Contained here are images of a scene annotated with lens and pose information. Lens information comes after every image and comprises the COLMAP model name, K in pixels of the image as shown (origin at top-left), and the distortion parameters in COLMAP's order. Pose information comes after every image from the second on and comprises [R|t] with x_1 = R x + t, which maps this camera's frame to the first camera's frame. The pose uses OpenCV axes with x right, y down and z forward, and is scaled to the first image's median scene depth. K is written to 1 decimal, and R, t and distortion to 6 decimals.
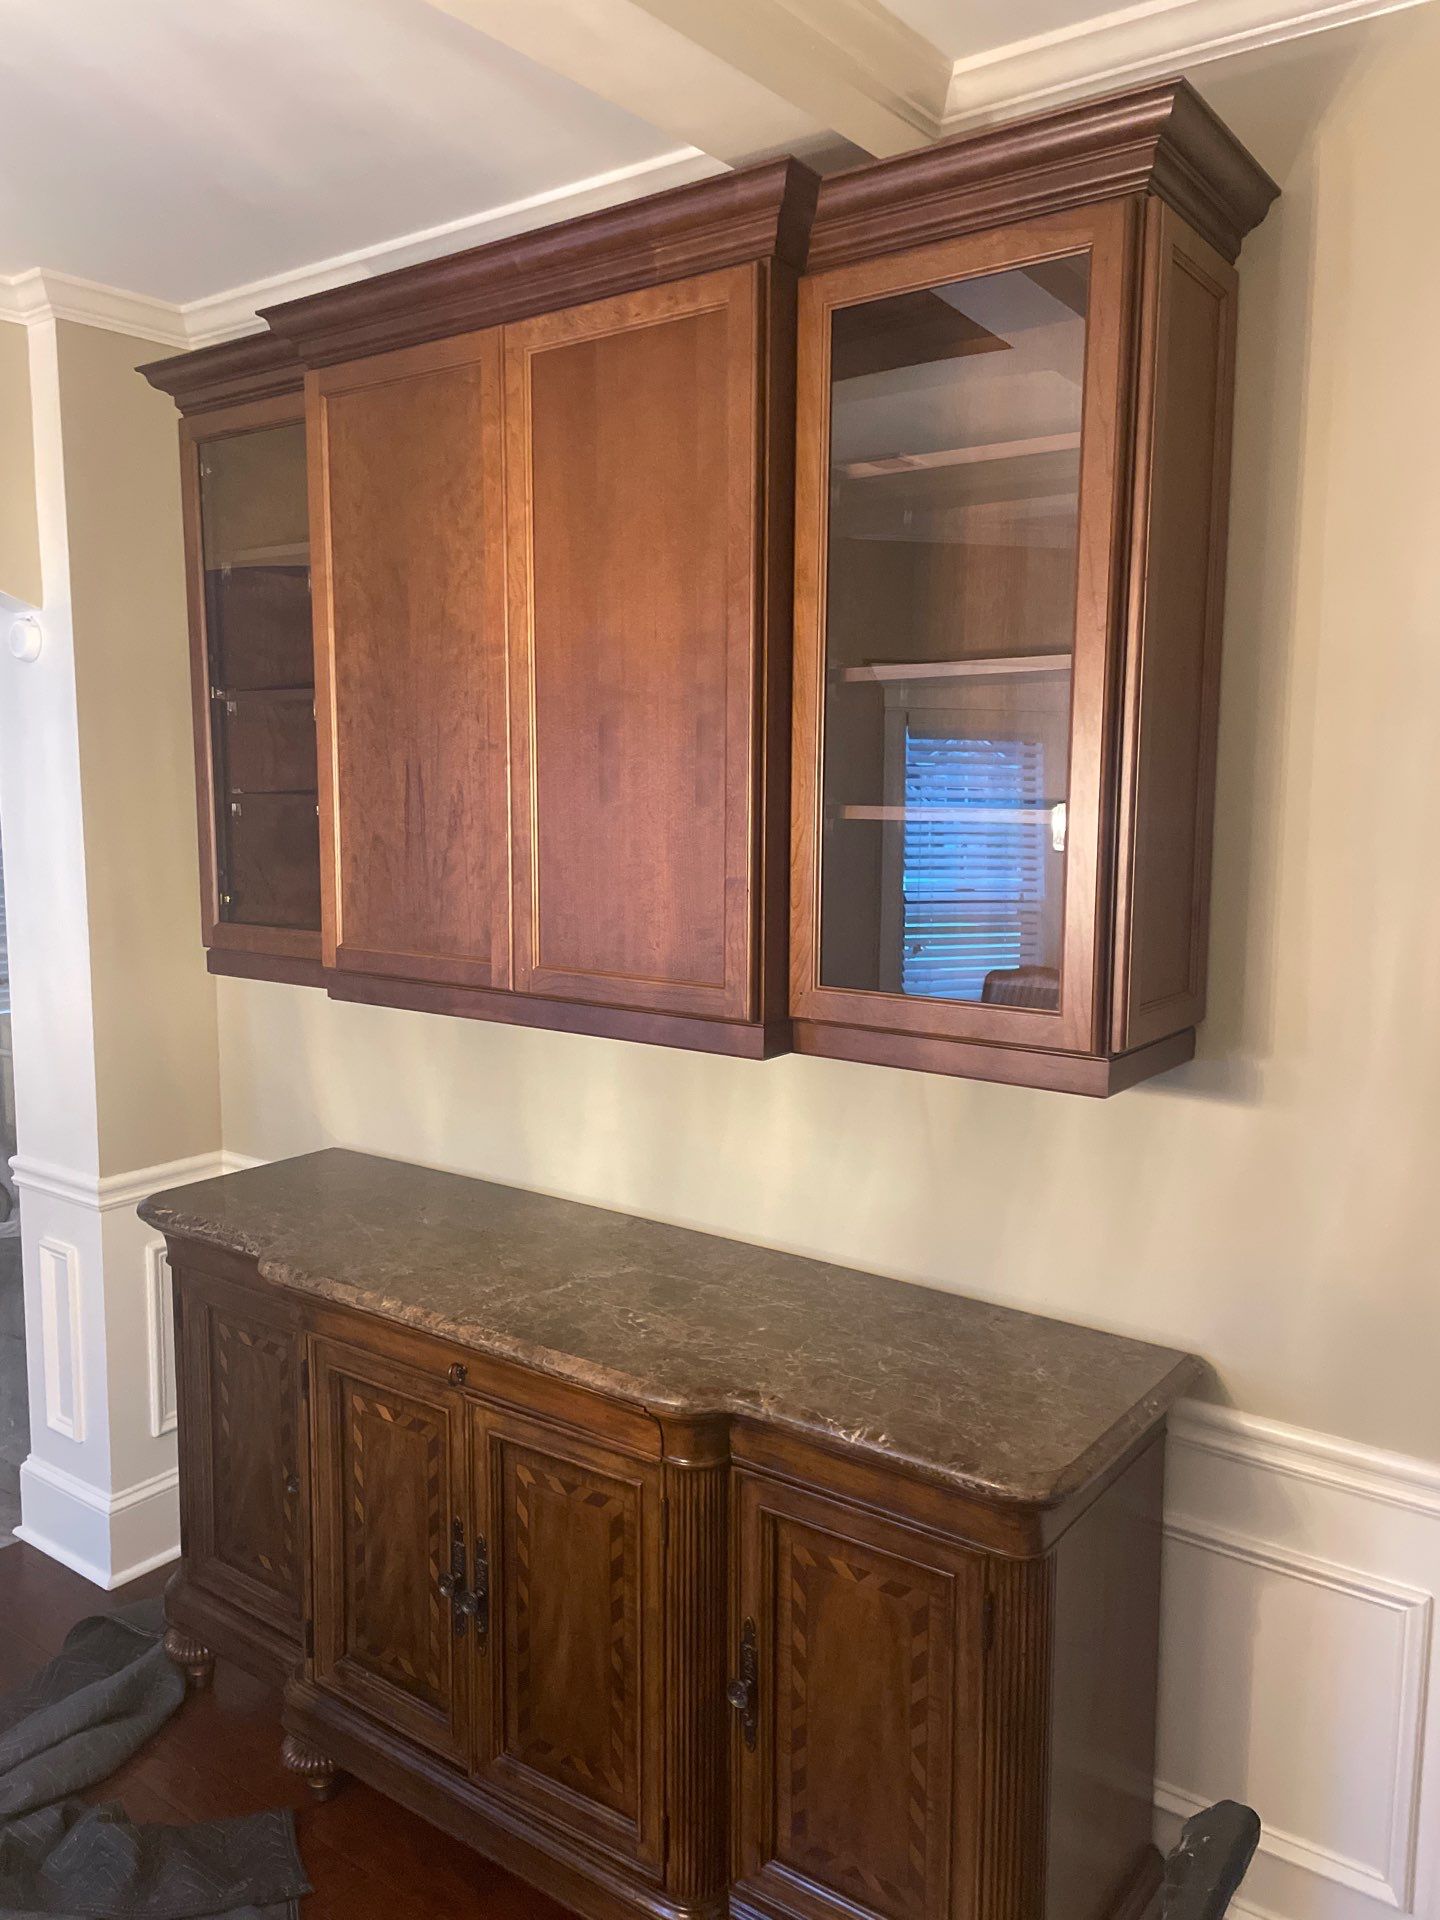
lens RADIAL K [[1460.6, 0, 720.0], [0, 1460.6, 960.0], [0, 0, 1]] dist [0.086100, -0.115876]
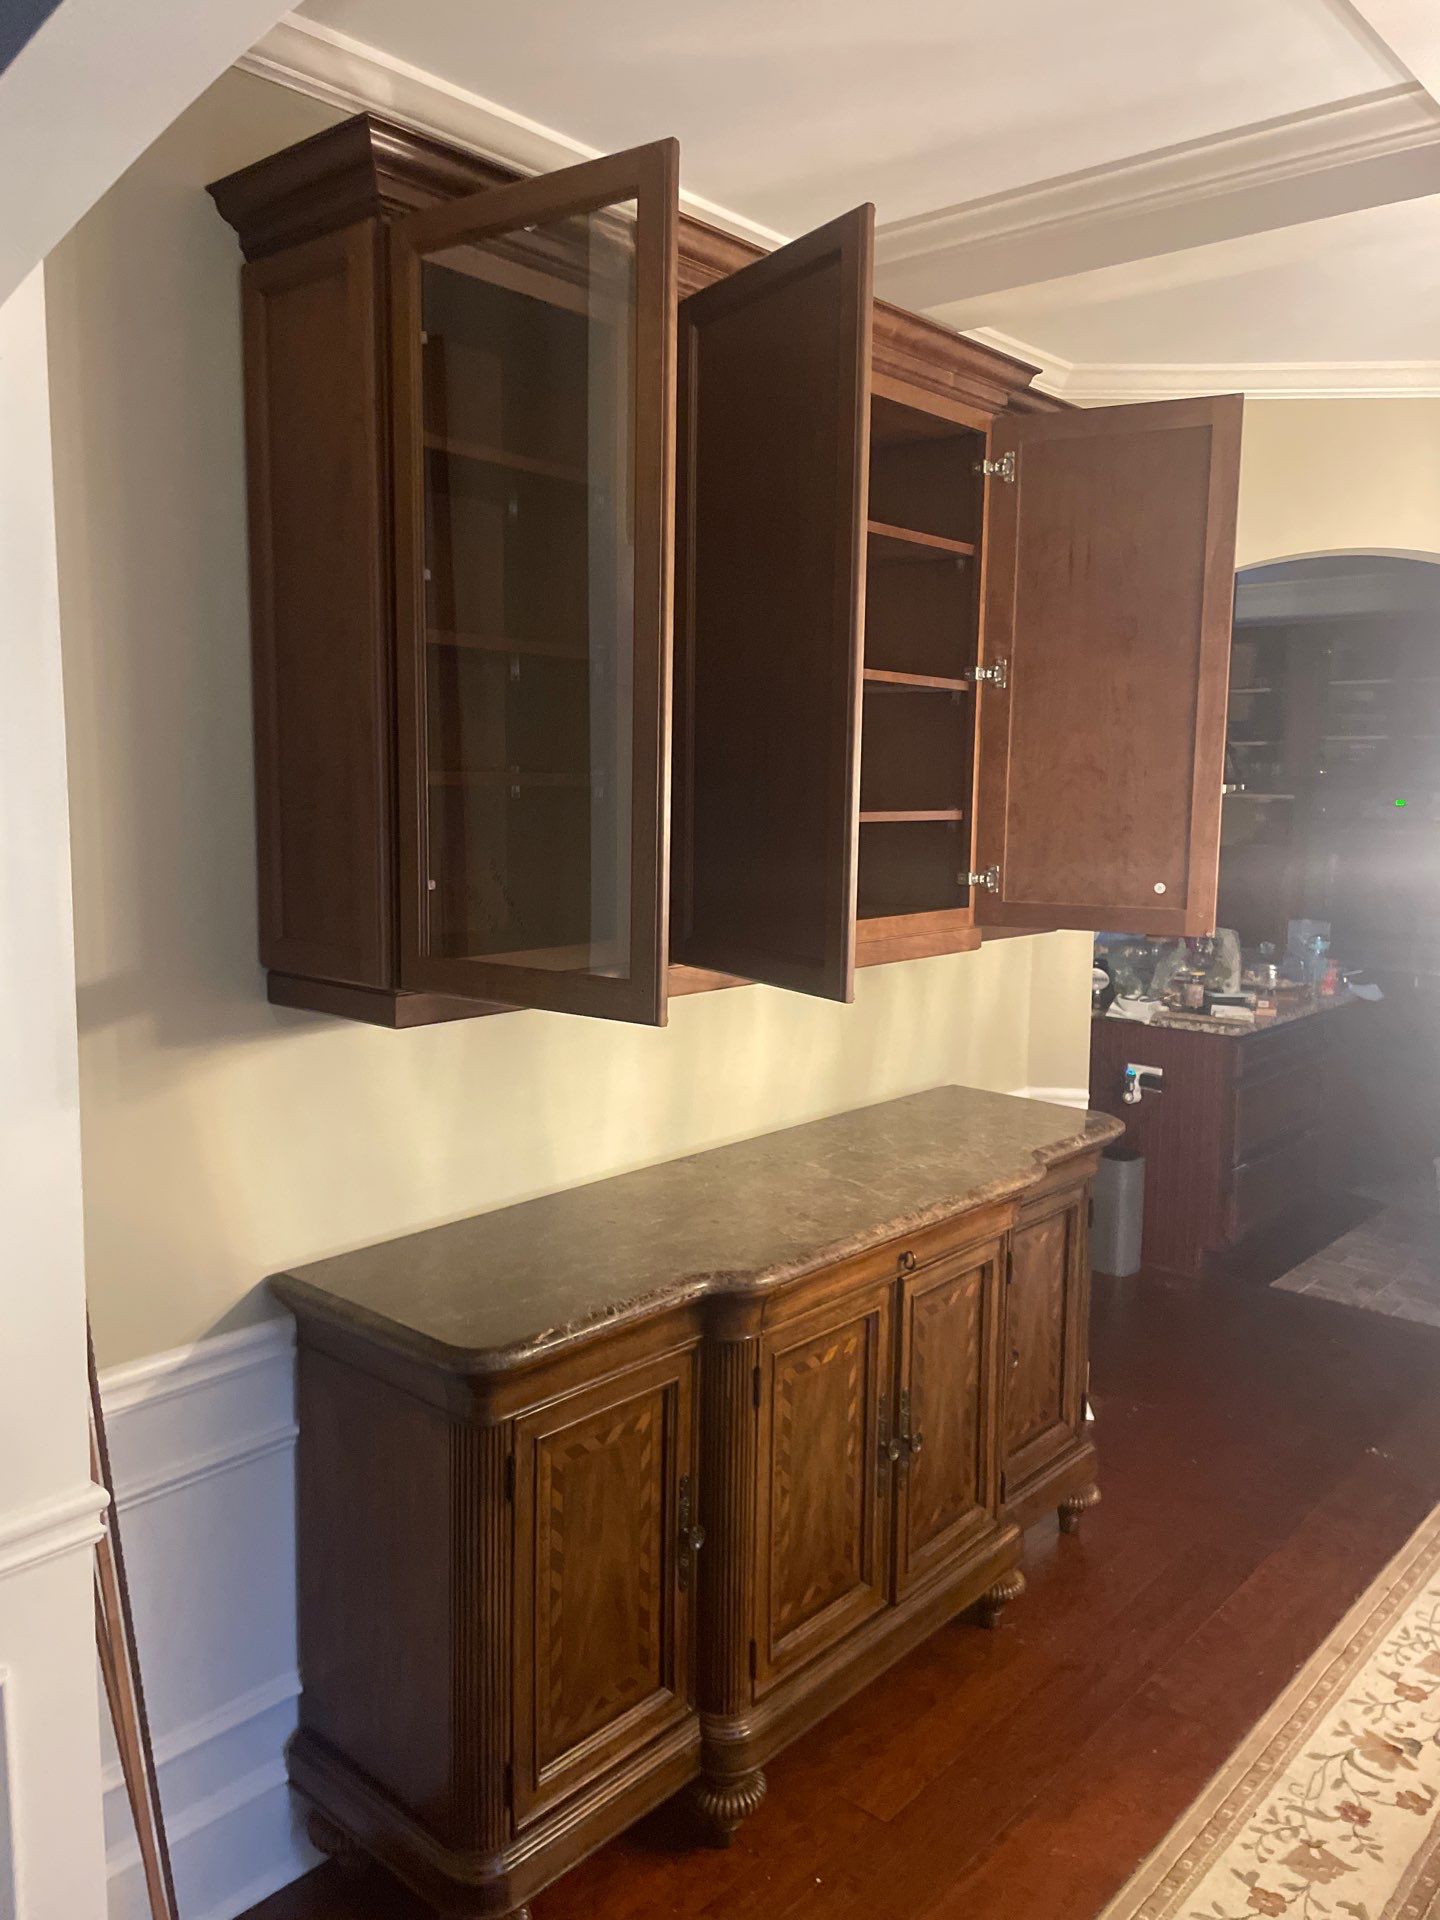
lens RADIAL K [[1460.6, 0, 720.0], [0, 1460.6, 960.0], [0, 0, 1]] dist [0.086100, -0.115876]
pose [[0.072627, -0.130616, 0.988769, -1.375289], [0.110515, 0.986336, 0.122177, -0.123030], [-0.991217, 0.100400, 0.086070, 1.061313]]
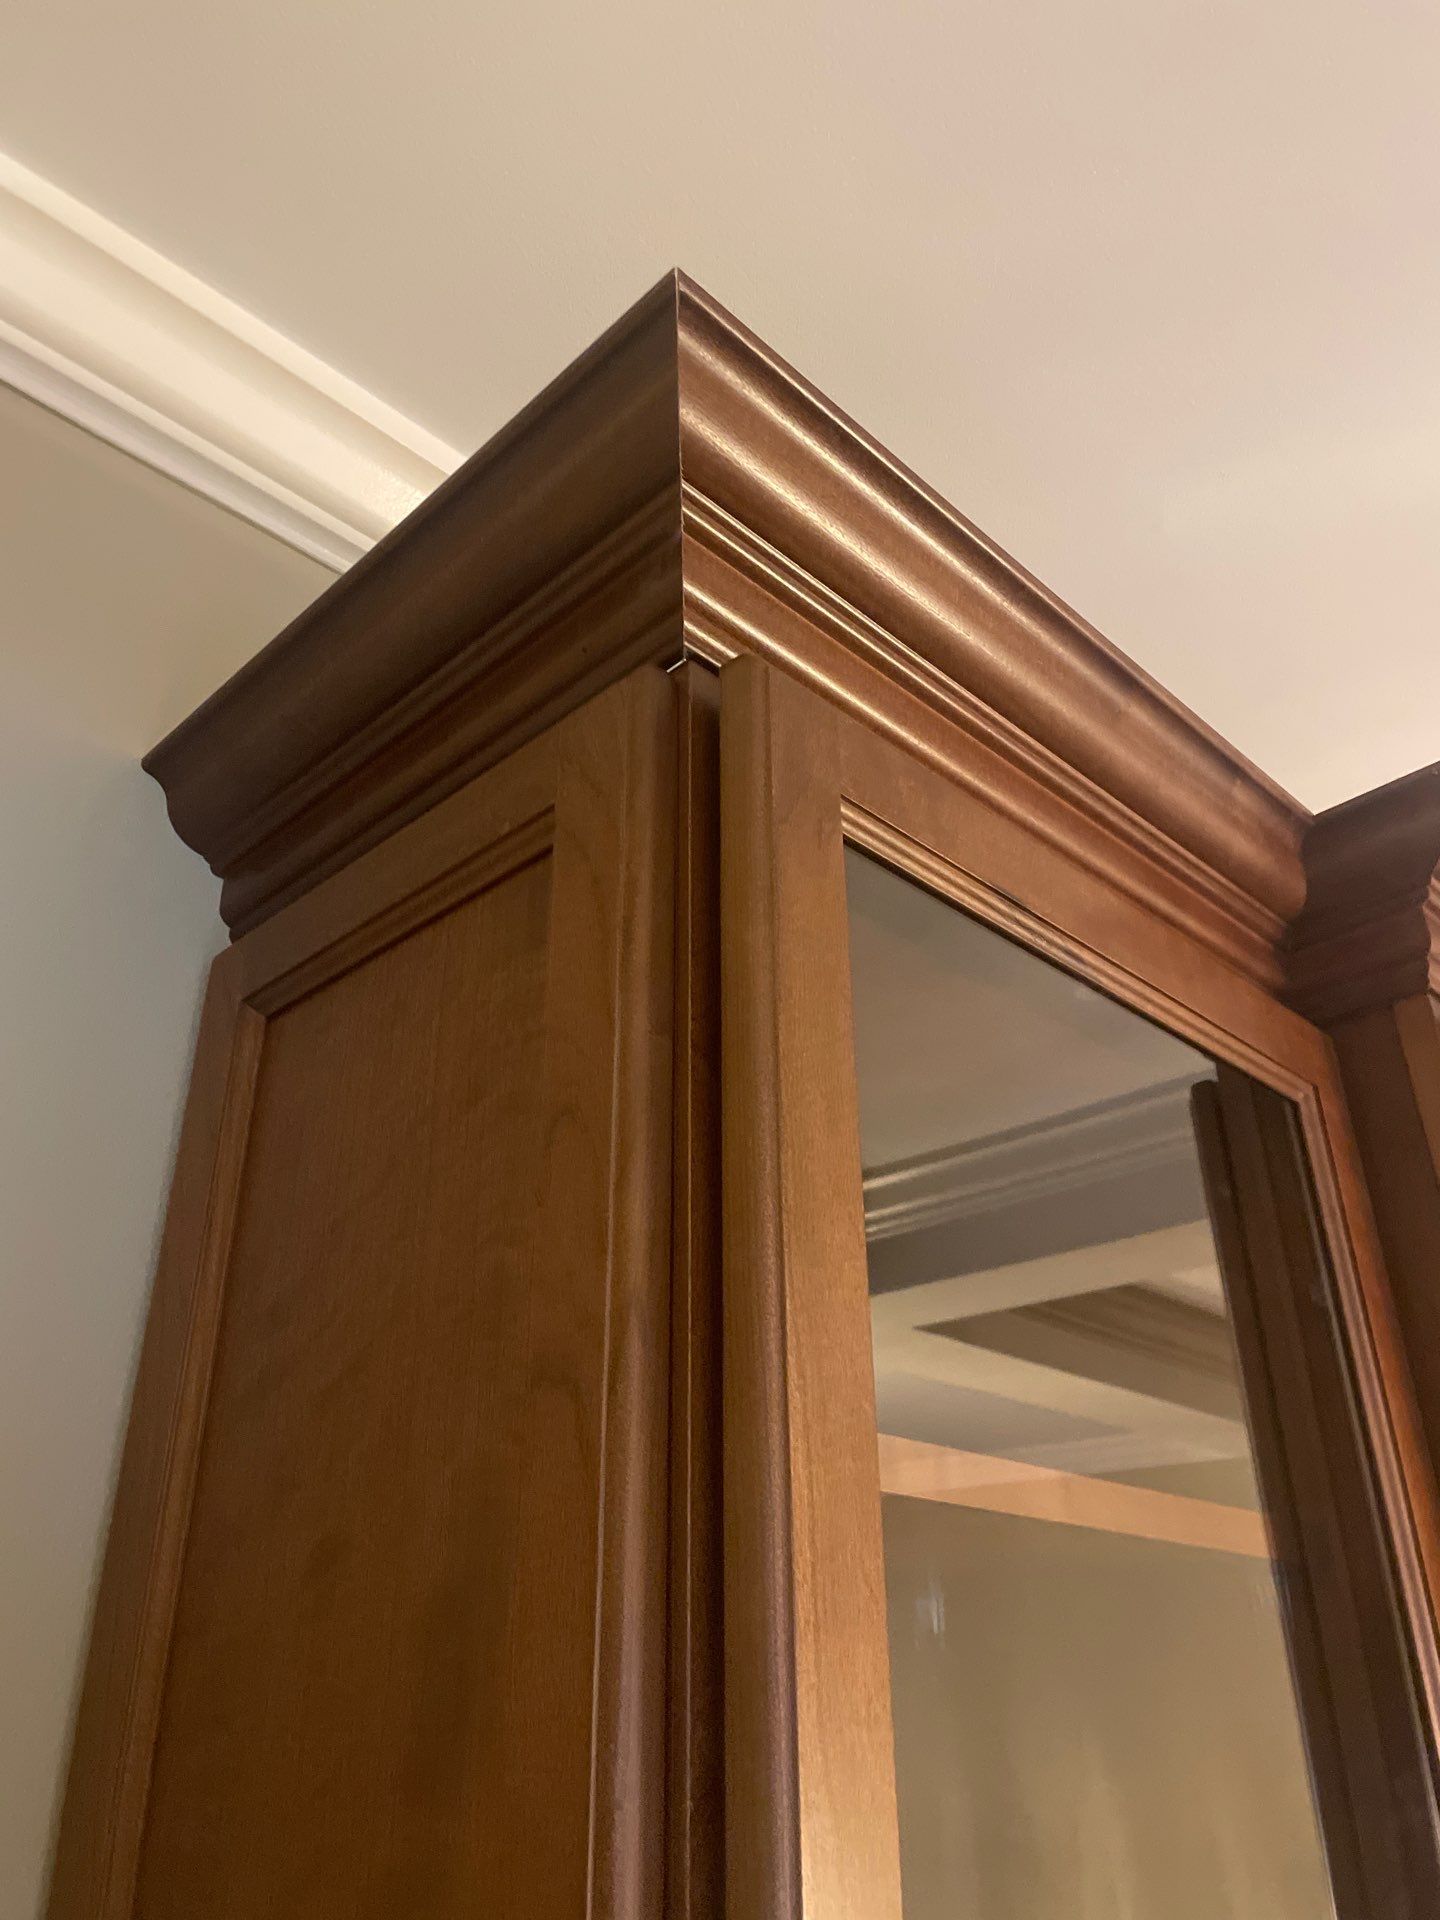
lens RADIAL K [[1460.6, 0, 720.0], [0, 1460.6, 960.0], [0, 0, 1]] dist [0.086100, -0.115876]
pose [[0.146254, 0.473576, 0.868525, -0.643049], [0.146742, 0.857867, -0.492474, -0.312548], [-0.978303, 0.199475, 0.055973, 1.284468]]
